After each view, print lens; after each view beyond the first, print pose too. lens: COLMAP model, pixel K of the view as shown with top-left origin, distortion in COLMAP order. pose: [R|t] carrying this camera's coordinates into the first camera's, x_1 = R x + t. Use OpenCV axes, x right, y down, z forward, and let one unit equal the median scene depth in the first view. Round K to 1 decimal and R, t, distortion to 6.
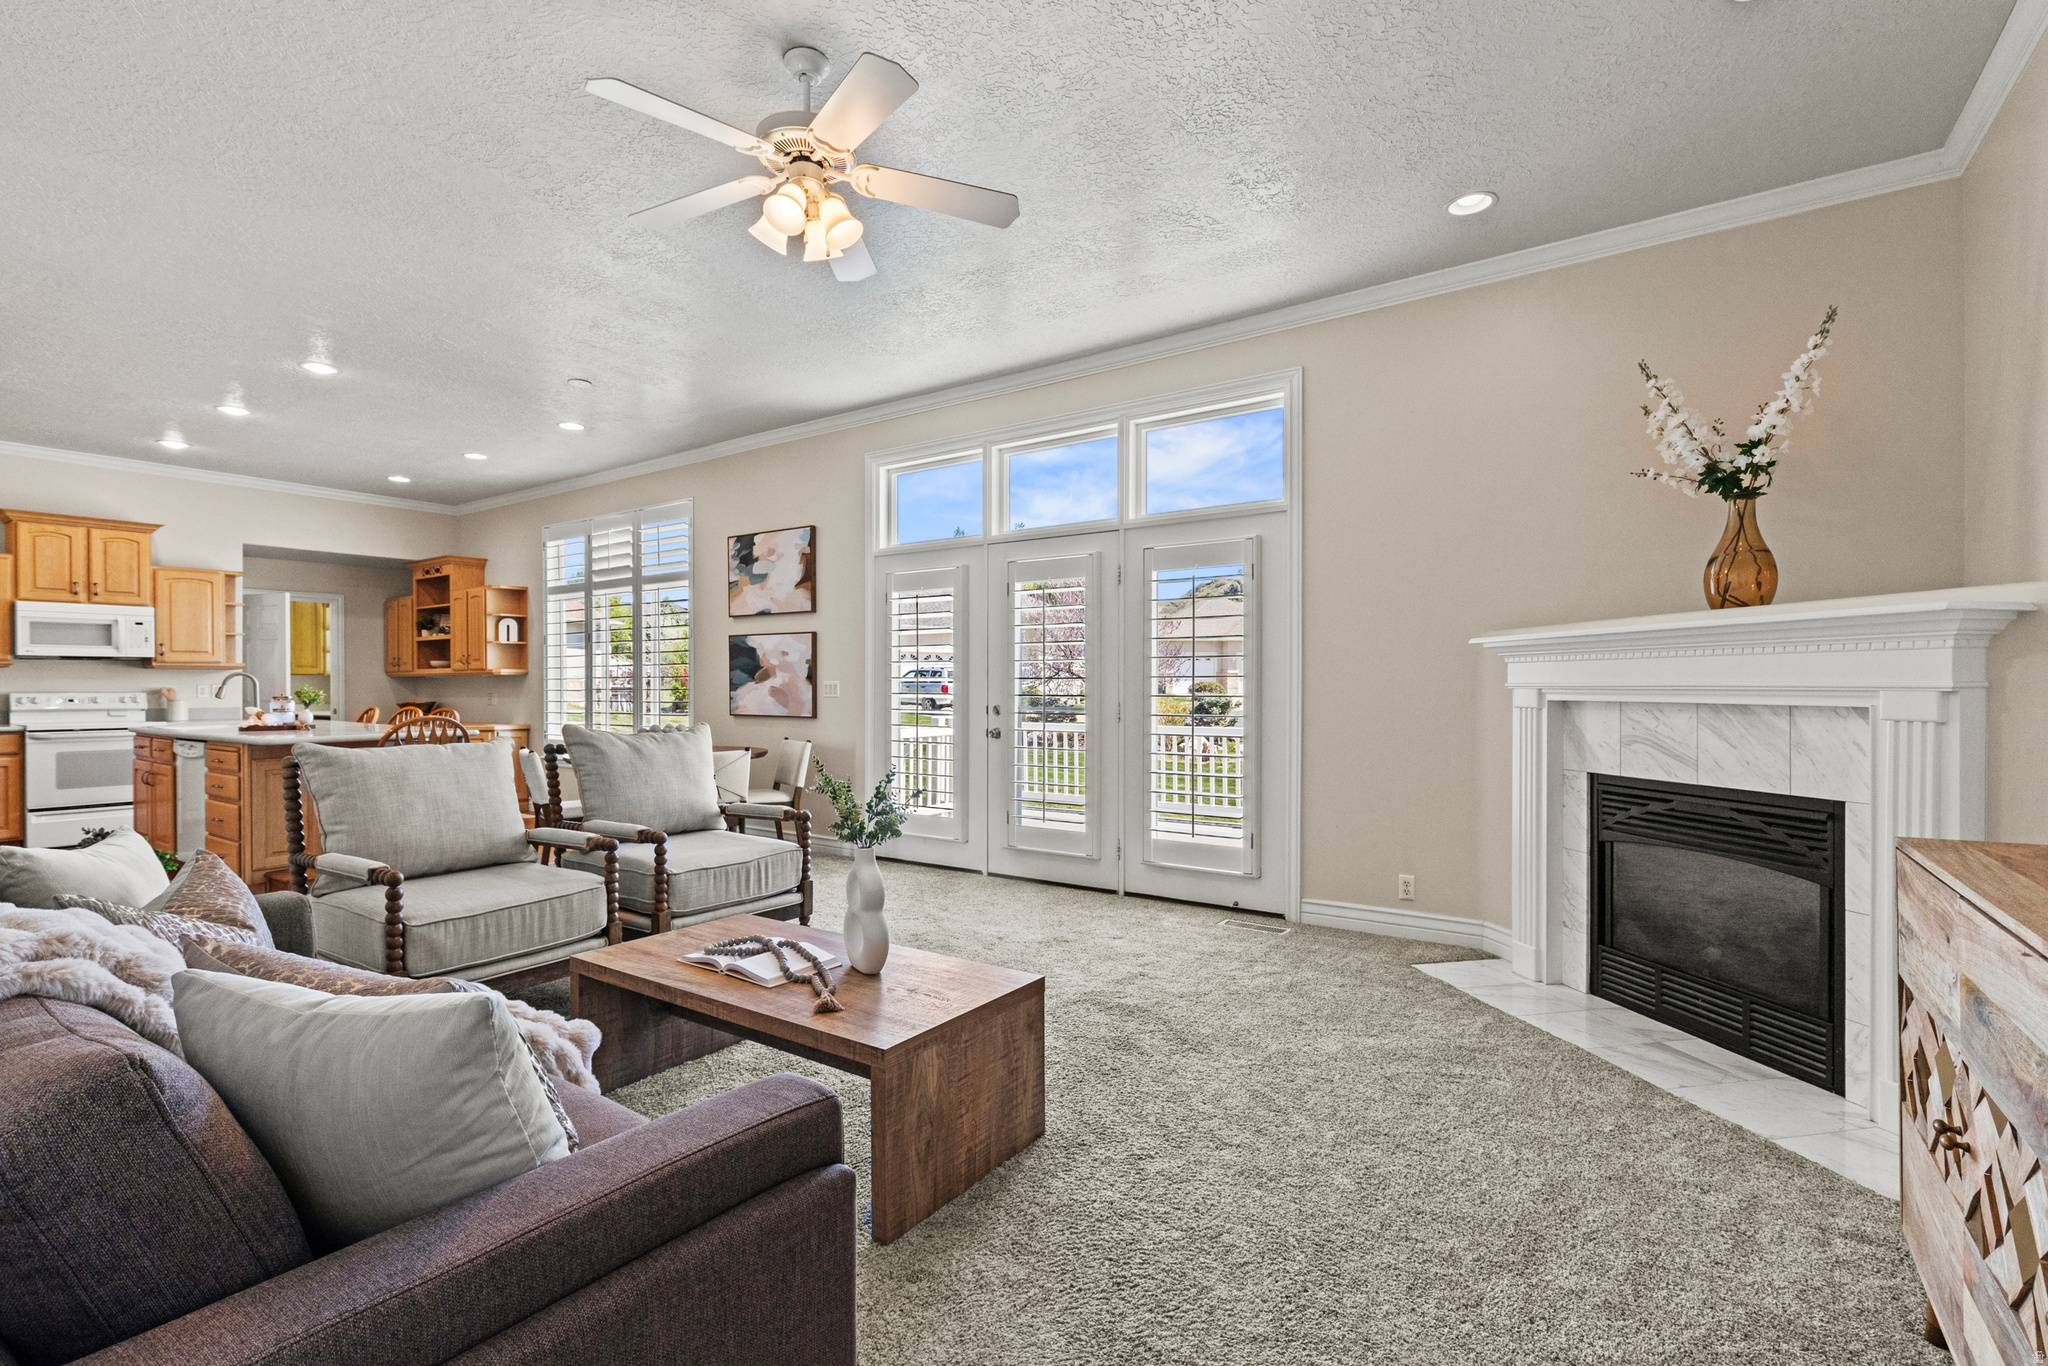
lens RADIAL K [[938.8, 0, 1015.3], [0, 938.8, 690.1], [0, 0, 1]] dist [0.011227, -0.005483]
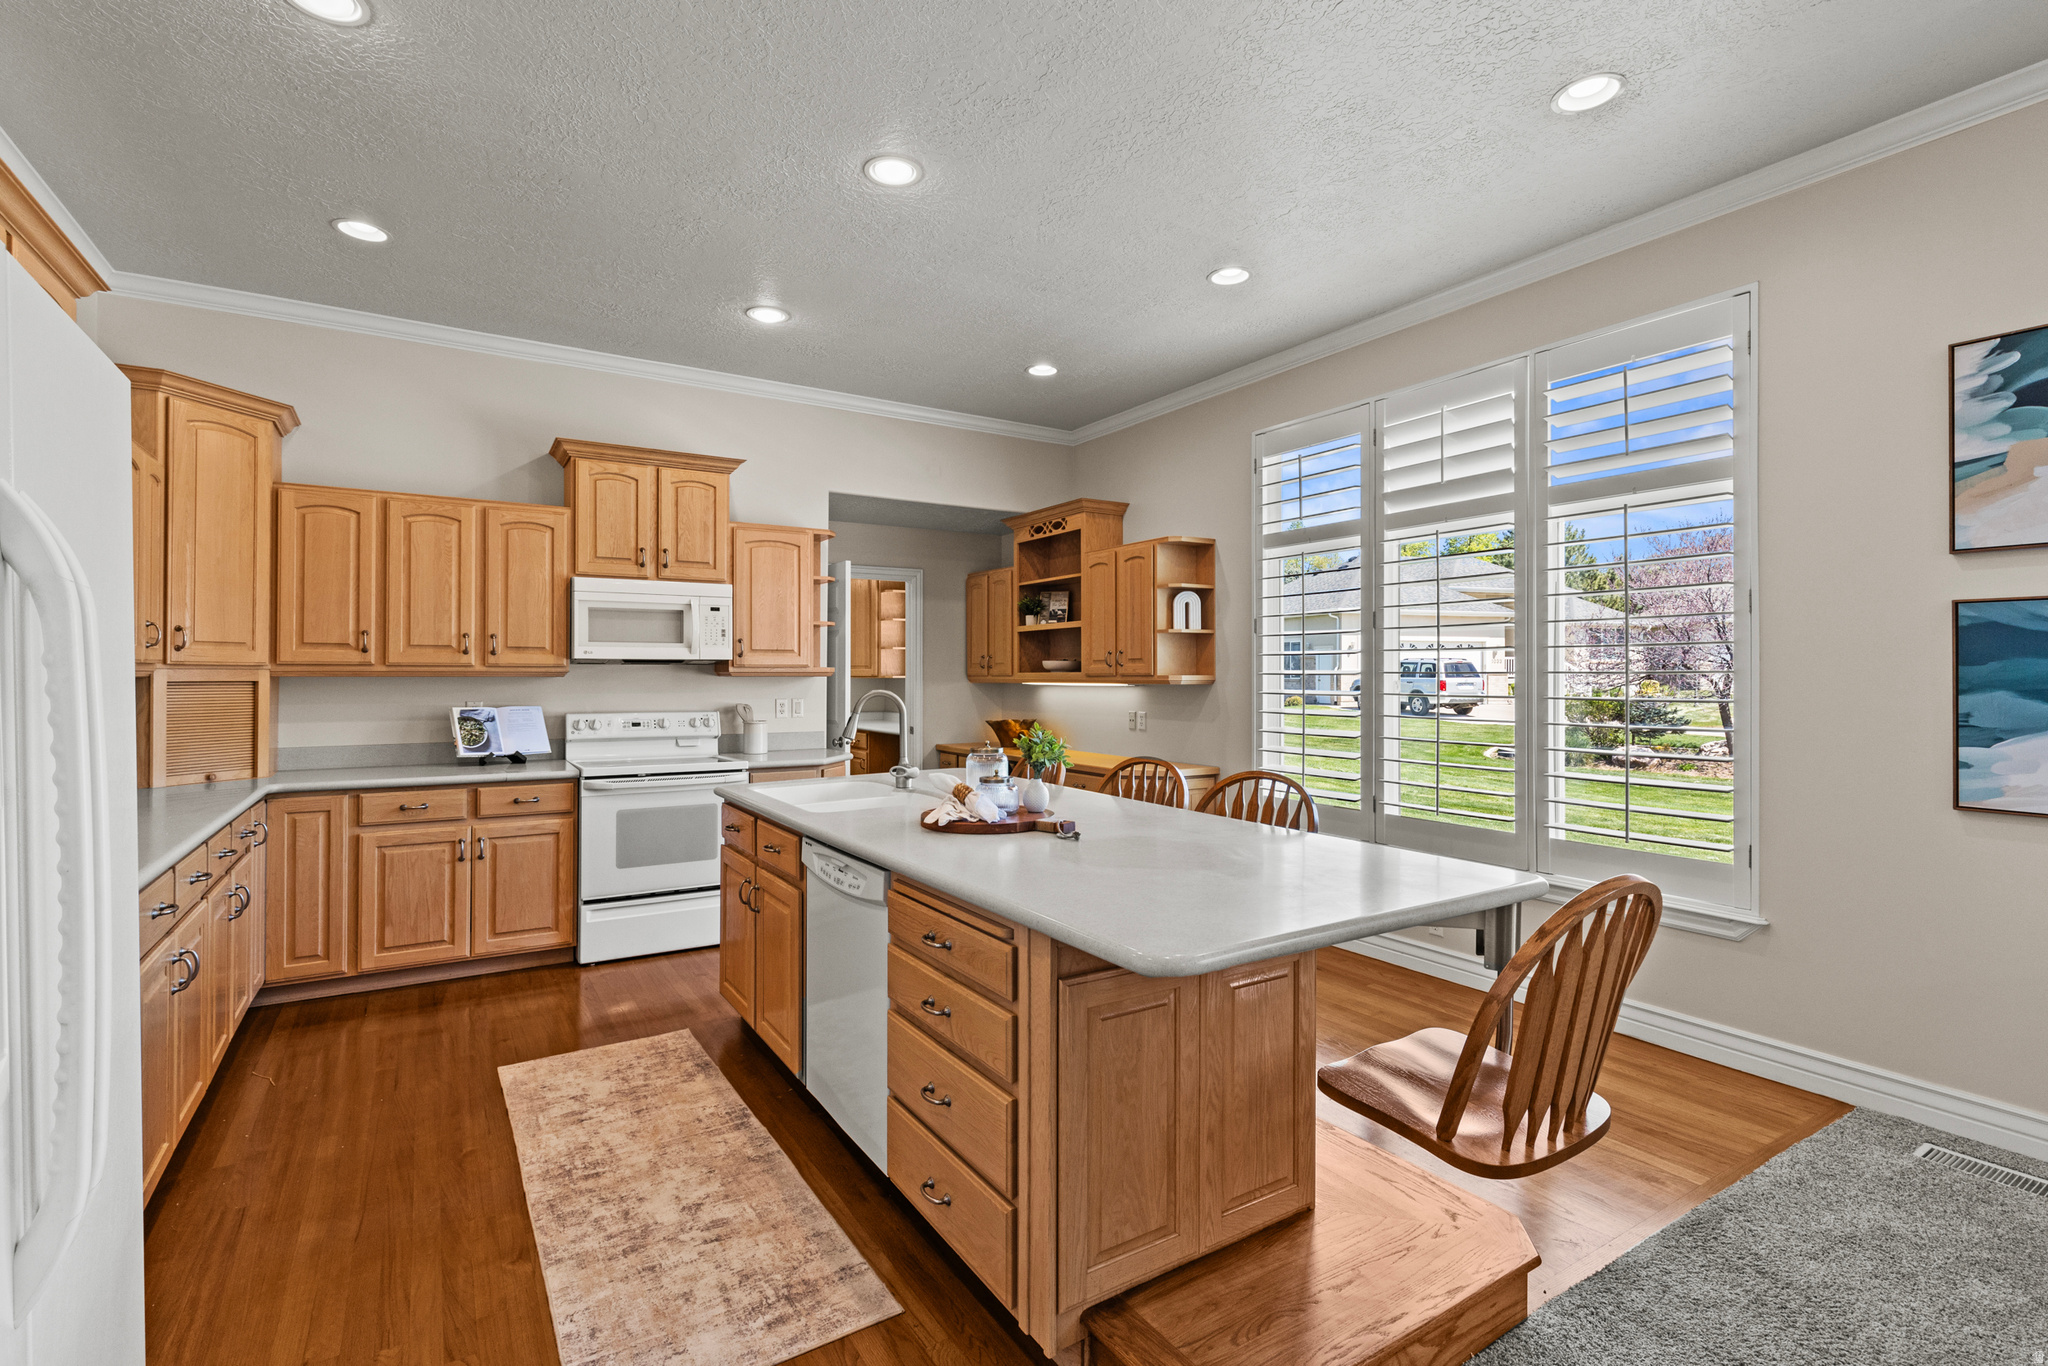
lens RADIAL K [[938.8, 0, 1008.8], [0, 938.8, 666.9], [0, 0, 1]] dist [0.011227, -0.005483]
pose [[0.922377, 0.001098, -0.386290, -0.469280], [-0.006483, 0.999899, -0.012637, -0.022427], [0.386237, 0.014160, 0.922291, 0.458666]]
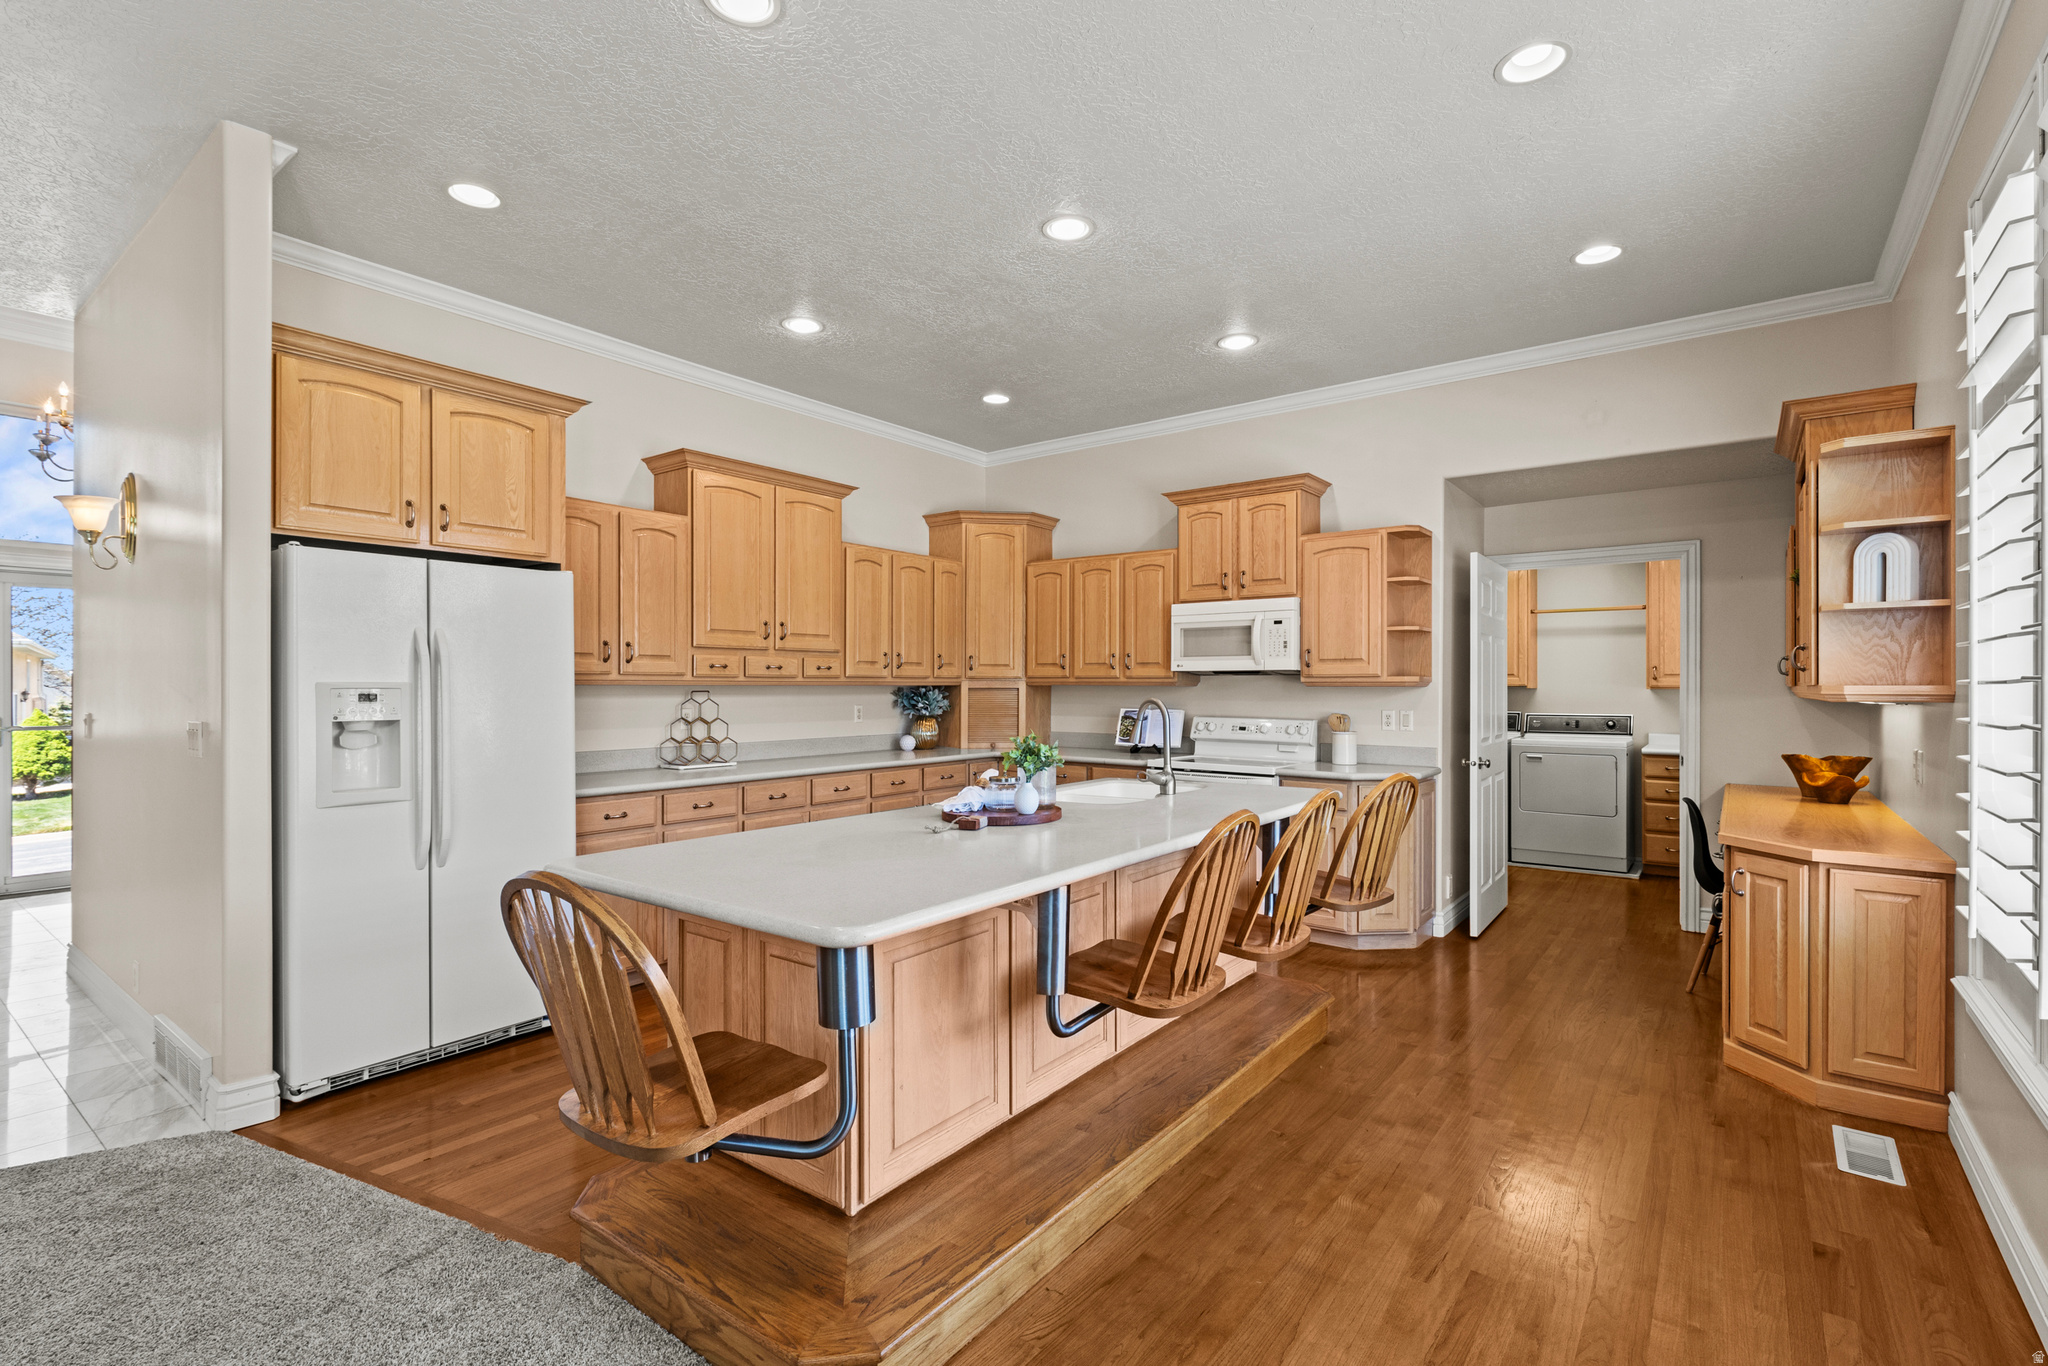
lens RADIAL K [[938.8, 0, 1009.6], [0, 938.8, 681.3], [0, 0, 1]] dist [0.011227, -0.005483]
pose [[-0.038419, -0.000137, -0.999262, -0.221536], [-0.007868, 0.999969, 0.000165, -0.024745], [0.999231, 0.007869, -0.038418, 0.803509]]
